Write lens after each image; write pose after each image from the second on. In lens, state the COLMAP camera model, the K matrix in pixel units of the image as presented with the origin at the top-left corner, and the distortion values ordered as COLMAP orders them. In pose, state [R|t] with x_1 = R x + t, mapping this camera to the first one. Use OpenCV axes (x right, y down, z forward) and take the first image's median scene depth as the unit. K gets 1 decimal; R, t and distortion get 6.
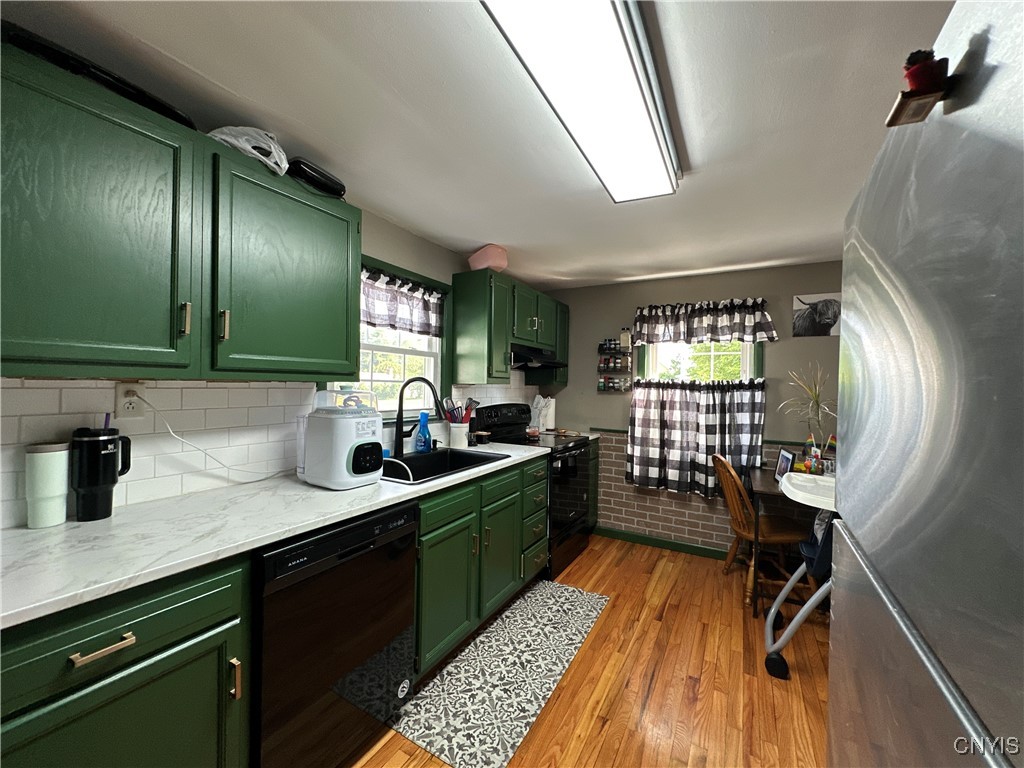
lens RADIAL K [[408.6, 0, 511.5], [0, 408.6, 383.3], [0, 0, 1]] dist [-0.002439, -0.000126]
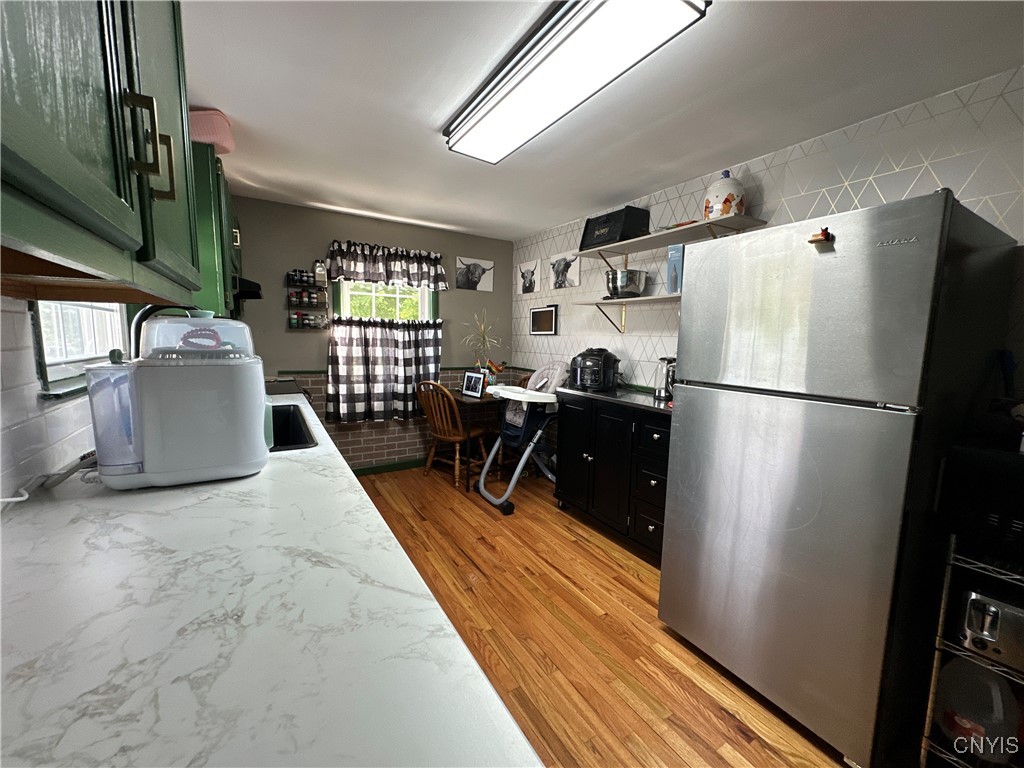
lens RADIAL K [[408.6, 0, 511.5], [0, 408.6, 383.3], [0, 0, 1]] dist [-0.002439, -0.000126]
pose [[0.486850, -0.106513, 0.866967, -0.372799], [-0.017631, 0.991137, 0.131668, 0.012841], [-0.873307, -0.079388, 0.480657, 0.167210]]
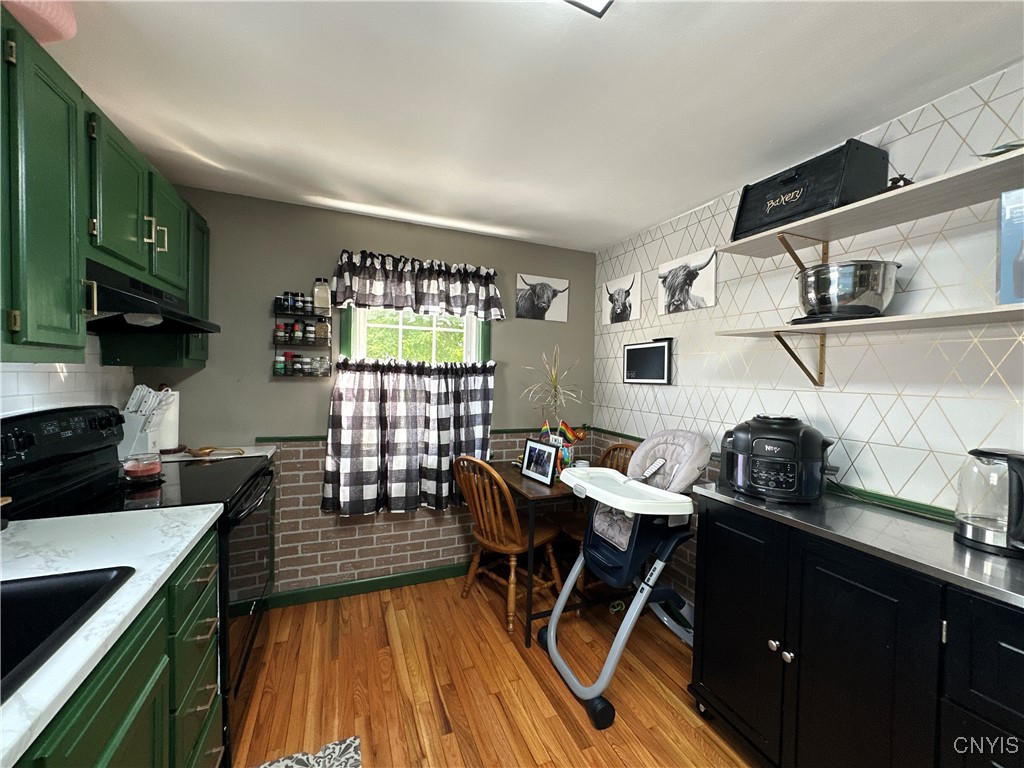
lens RADIAL K [[408.6, 0, 511.5], [0, 408.6, 383.3], [0, 0, 1]] dist [-0.002439, -0.000126]
pose [[0.613335, -0.022534, 0.789501, -0.055607], [-0.015558, 0.999054, 0.040602, -0.000755], [-0.789670, -0.037186, 0.612404, 0.394097]]
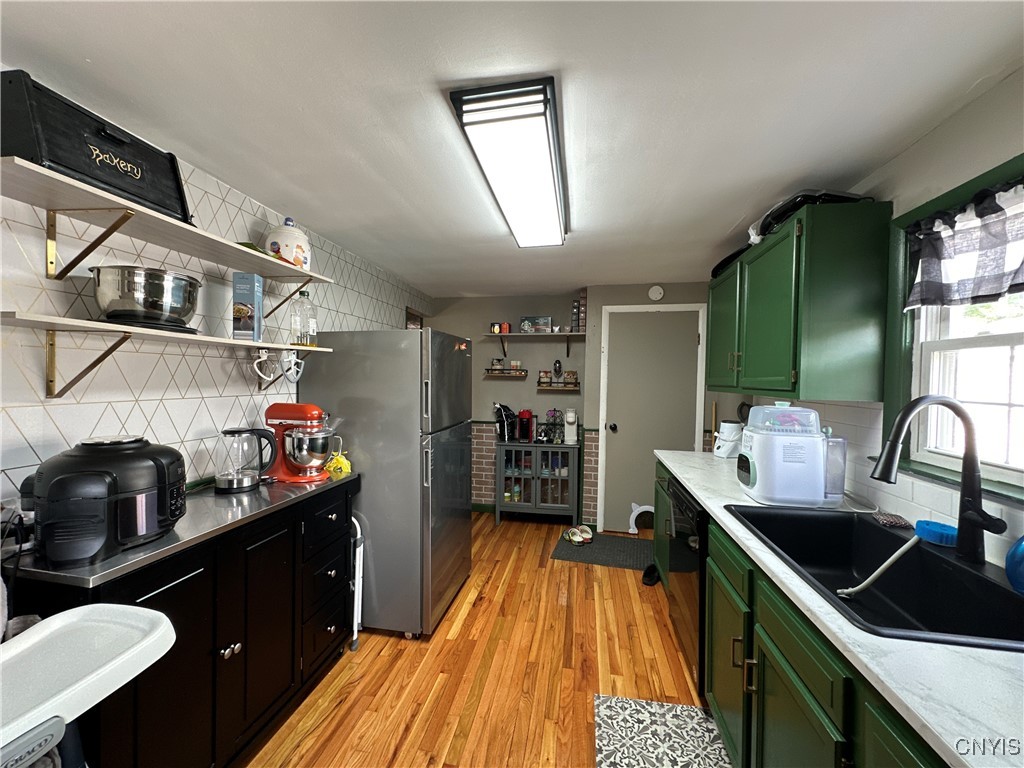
lens RADIAL K [[408.6, 0, 511.5], [0, 408.6, 383.3], [0, 0, 1]] dist [-0.002439, -0.000126]
pose [[-0.940733, -0.027548, -0.338027, 0.287837], [-0.029472, 0.999565, 0.000559, -0.009602], [0.337865, 0.010488, -0.941136, 0.900625]]
